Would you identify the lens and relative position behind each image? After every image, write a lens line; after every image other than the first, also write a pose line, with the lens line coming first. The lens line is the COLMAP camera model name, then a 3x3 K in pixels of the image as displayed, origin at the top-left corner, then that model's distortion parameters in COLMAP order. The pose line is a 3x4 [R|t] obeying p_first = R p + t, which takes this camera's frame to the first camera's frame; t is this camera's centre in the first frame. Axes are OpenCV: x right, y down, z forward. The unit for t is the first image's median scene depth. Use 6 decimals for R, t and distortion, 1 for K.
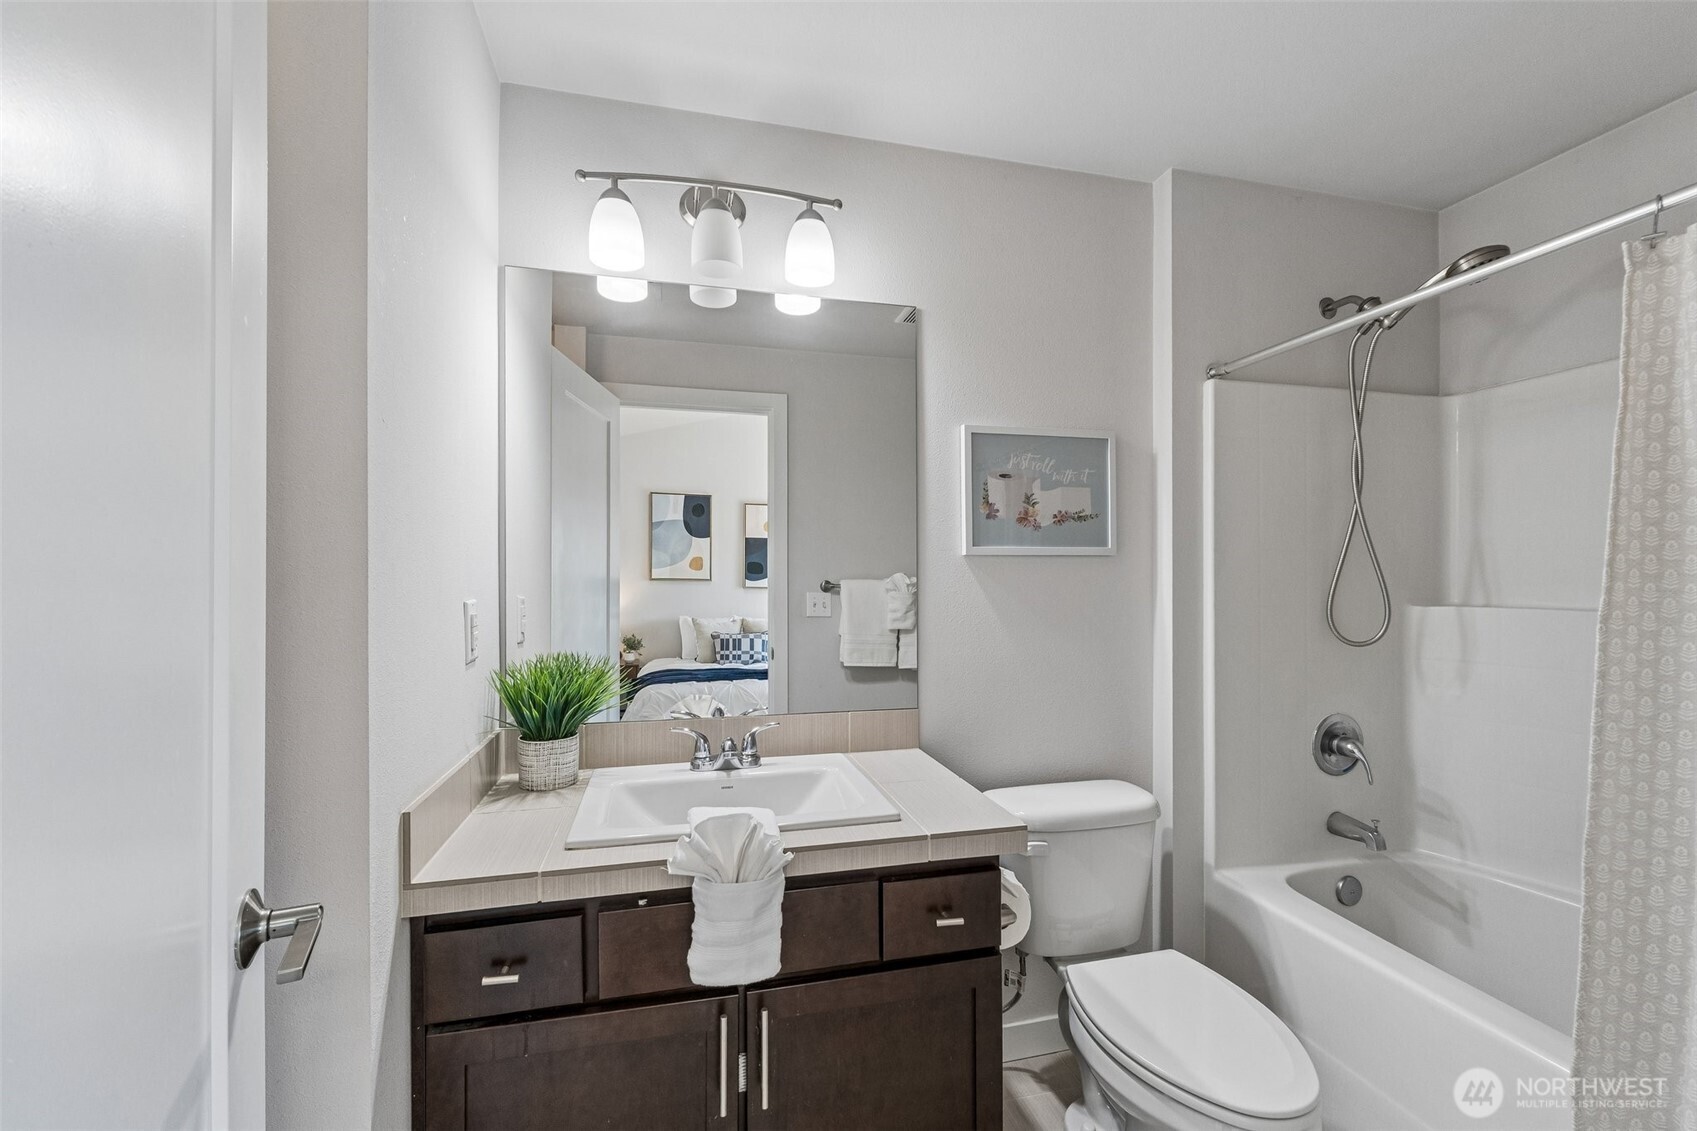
lens RADIAL K [[709.6, 0, 854.3], [0, 709.6, 583.2], [0, 0, 1]] dist [0.000070, -0.000002]
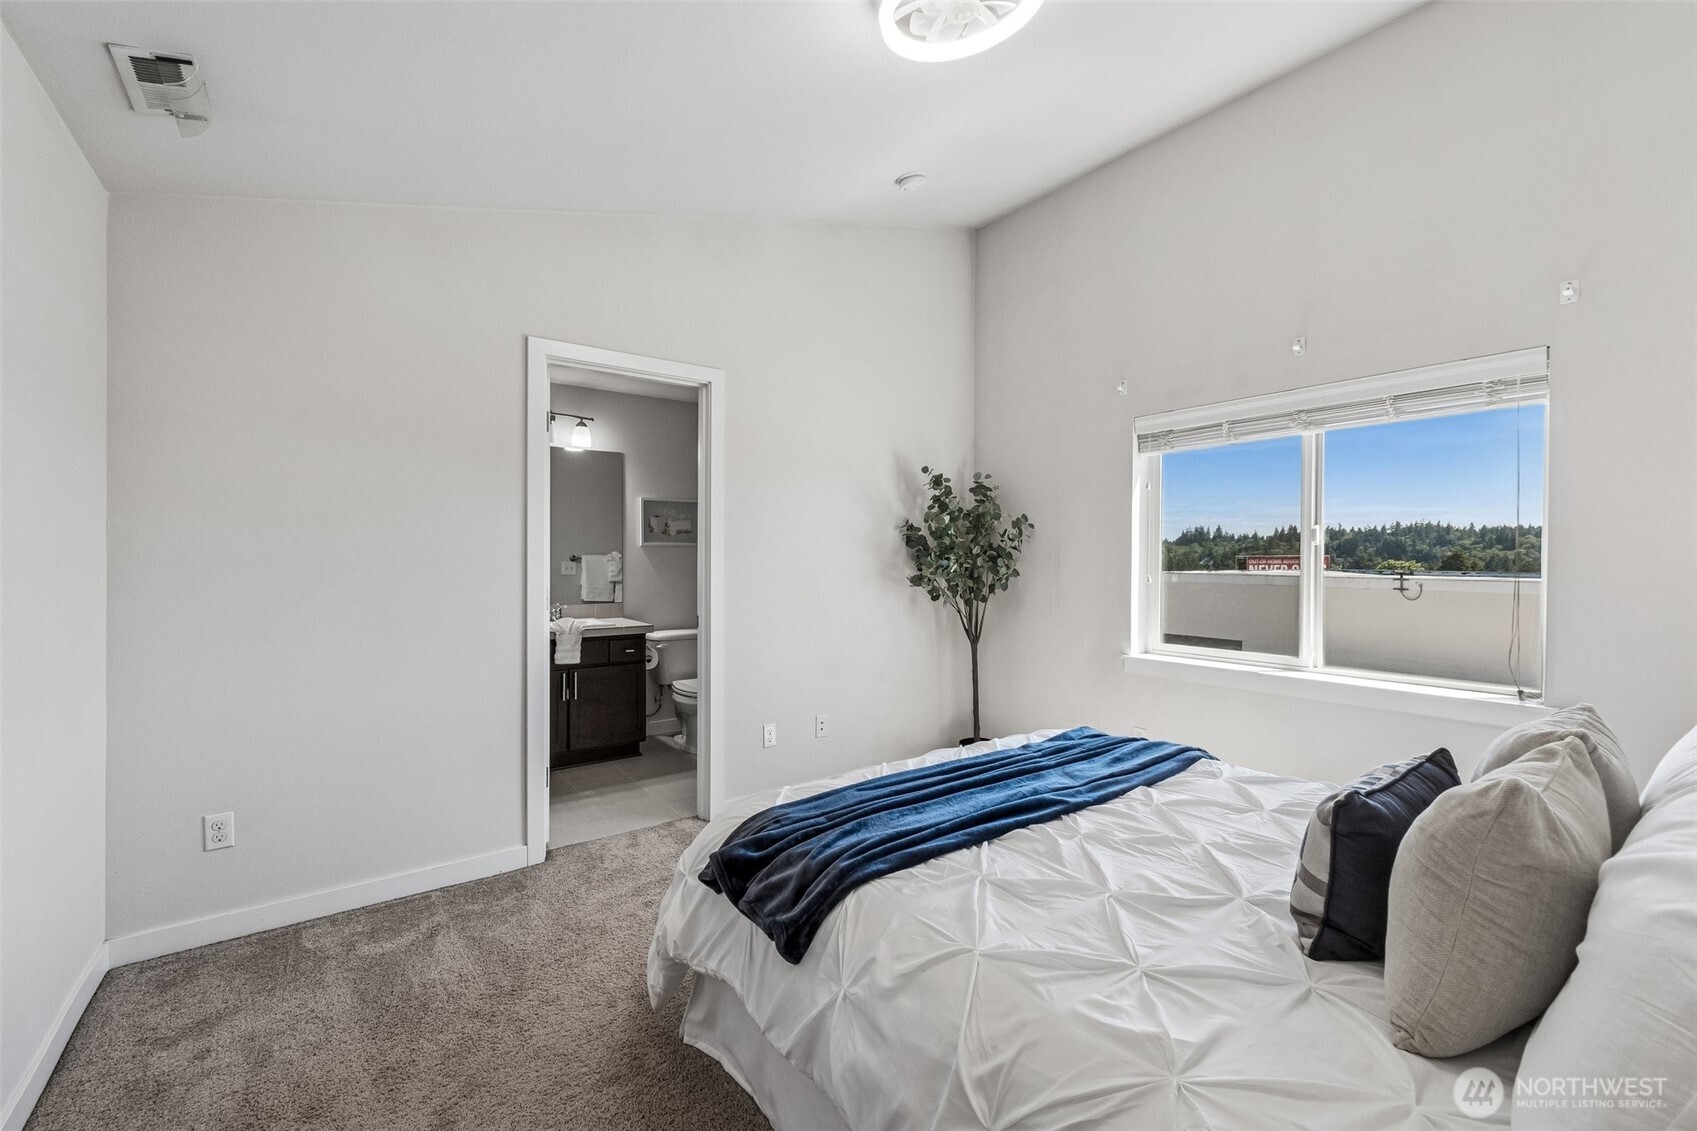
lens RADIAL K [[717.6, 0, 852.4], [0, 717.6, 566.1], [0, 0, 1]] dist [-0.000302, -0.000224]
pose [[0.927526, 0.001119, 0.373757, -0.111292], [-0.004400, 0.999959, 0.007925, 0.010825], [-0.373732, -0.008995, 0.927493, -1.747600]]
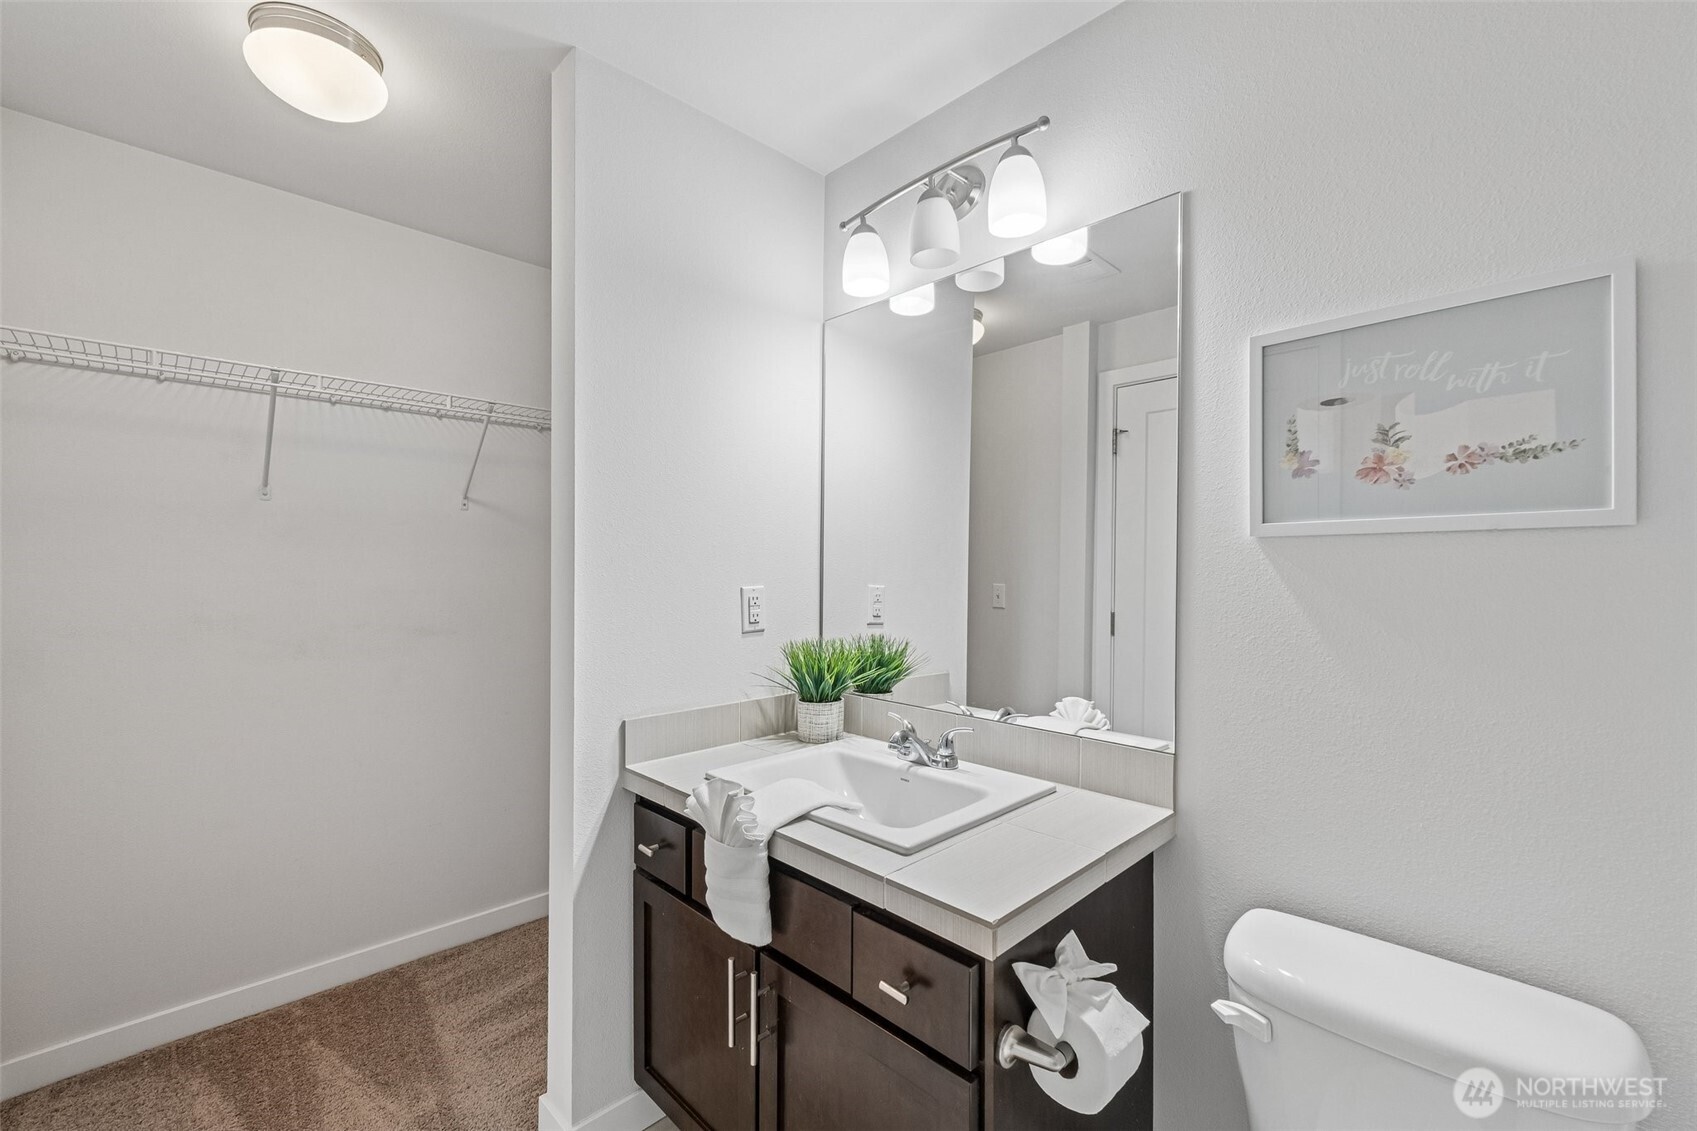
lens RADIAL K [[717.6, 0, 852.4], [0, 717.6, 566.1], [0, 0, 1]] dist [-0.000302, -0.000224]
pose [[0.497169, 0.003146, -0.867648, 0.533633], [-0.000497, 0.999994, 0.003341, -0.014746], [0.867653, -0.001230, 0.497168, 0.346304]]
